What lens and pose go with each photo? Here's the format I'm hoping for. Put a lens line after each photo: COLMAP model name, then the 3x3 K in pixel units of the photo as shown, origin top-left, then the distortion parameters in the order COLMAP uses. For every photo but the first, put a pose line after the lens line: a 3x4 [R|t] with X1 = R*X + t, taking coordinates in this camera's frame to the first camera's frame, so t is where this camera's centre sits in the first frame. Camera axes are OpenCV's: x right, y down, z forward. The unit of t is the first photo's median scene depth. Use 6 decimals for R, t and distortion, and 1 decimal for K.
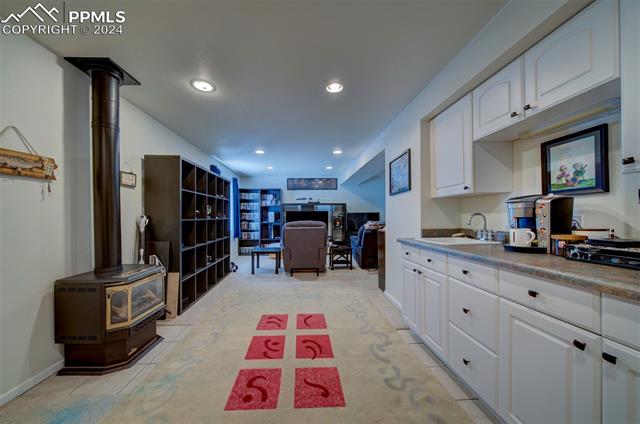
lens RADIAL K [[217.2, 0, 313.1], [0, 217.2, 213.6], [0, 0, 1]] dist [-0.011538, -0.000063]
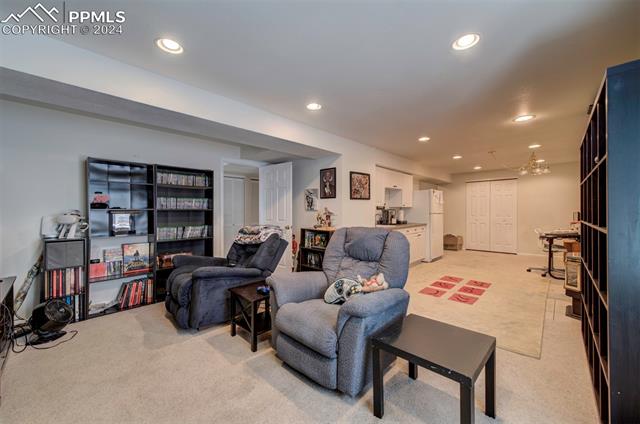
lens RADIAL K [[247.5, 0, 319.4], [0, 247.5, 214.1], [0, 0, 1]] dist [-0.002284, 0.000169]
pose [[-0.676651, 0.006777, 0.736273, -1.008545], [-0.000372, 0.999954, -0.009545, 0.030099], [-0.736304, -0.006732, -0.676617, 3.842750]]
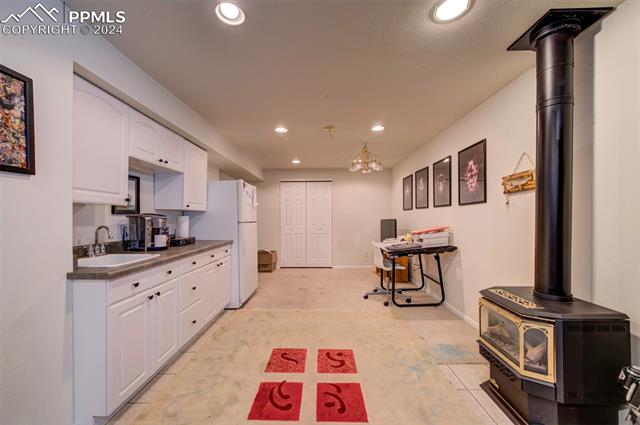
lens RADIAL K [[247.5, 0, 317.7], [0, 247.5, 220.7], [0, 0, 1]] dist [-0.002284, 0.000169]
pose [[-0.997127, 0.017709, 0.073646, -0.248640], [0.017093, 0.999814, -0.008985, 0.001757], [-0.073792, -0.007700, -0.997244, 2.212523]]
